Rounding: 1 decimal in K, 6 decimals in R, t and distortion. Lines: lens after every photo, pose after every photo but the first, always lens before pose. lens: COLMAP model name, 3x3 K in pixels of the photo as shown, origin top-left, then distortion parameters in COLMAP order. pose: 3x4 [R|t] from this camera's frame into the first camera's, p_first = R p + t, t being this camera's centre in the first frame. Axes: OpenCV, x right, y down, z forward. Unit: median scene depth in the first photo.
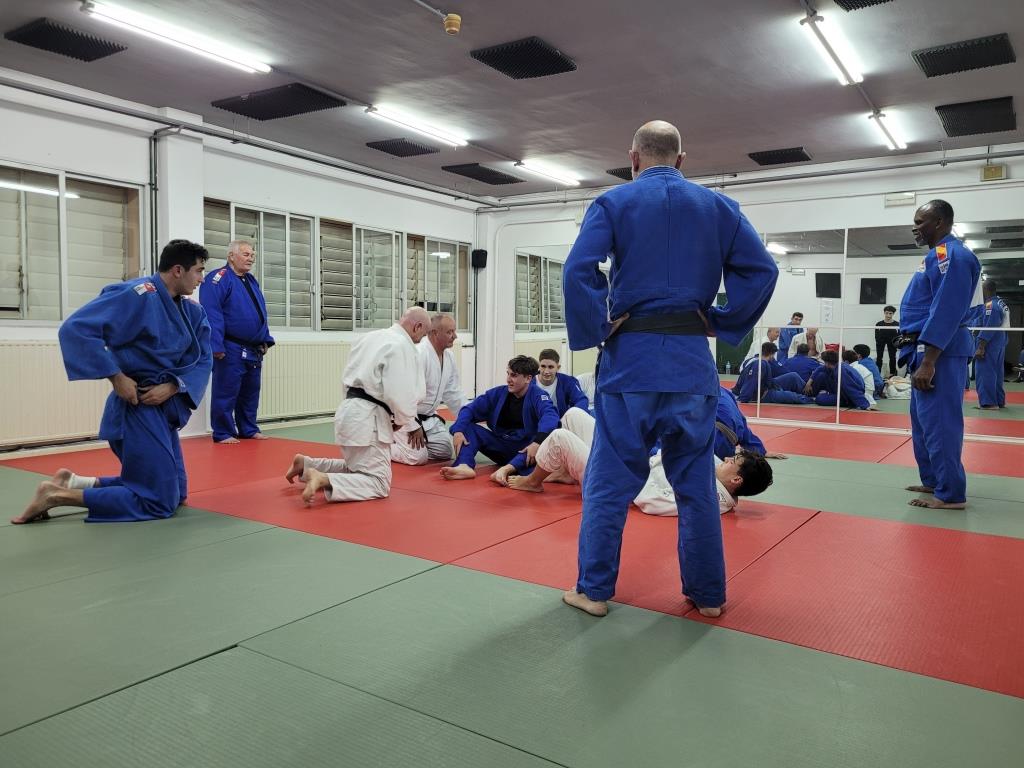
lens RADIAL K [[769.2, 0, 514.7], [0, 769.2, 381.6], [0, 0, 1]] dist [0.051259, -0.038916]
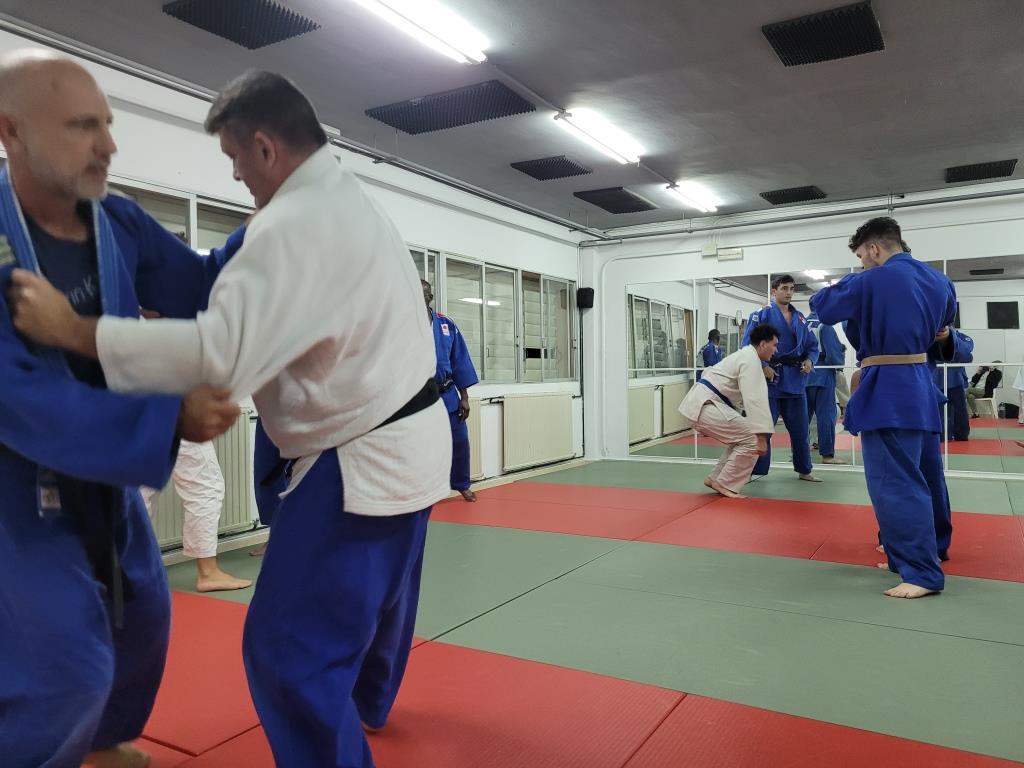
lens RADIAL K [[769.2, 0, 519.9], [0, 769.2, 379.2], [0, 0, 1]] dist [0.051259, -0.038916]
pose [[0.997944, -0.029766, 0.056759, -0.273077], [0.033117, 0.997706, -0.059047, -0.025007], [-0.054871, 0.060805, 0.996640, 0.194850]]
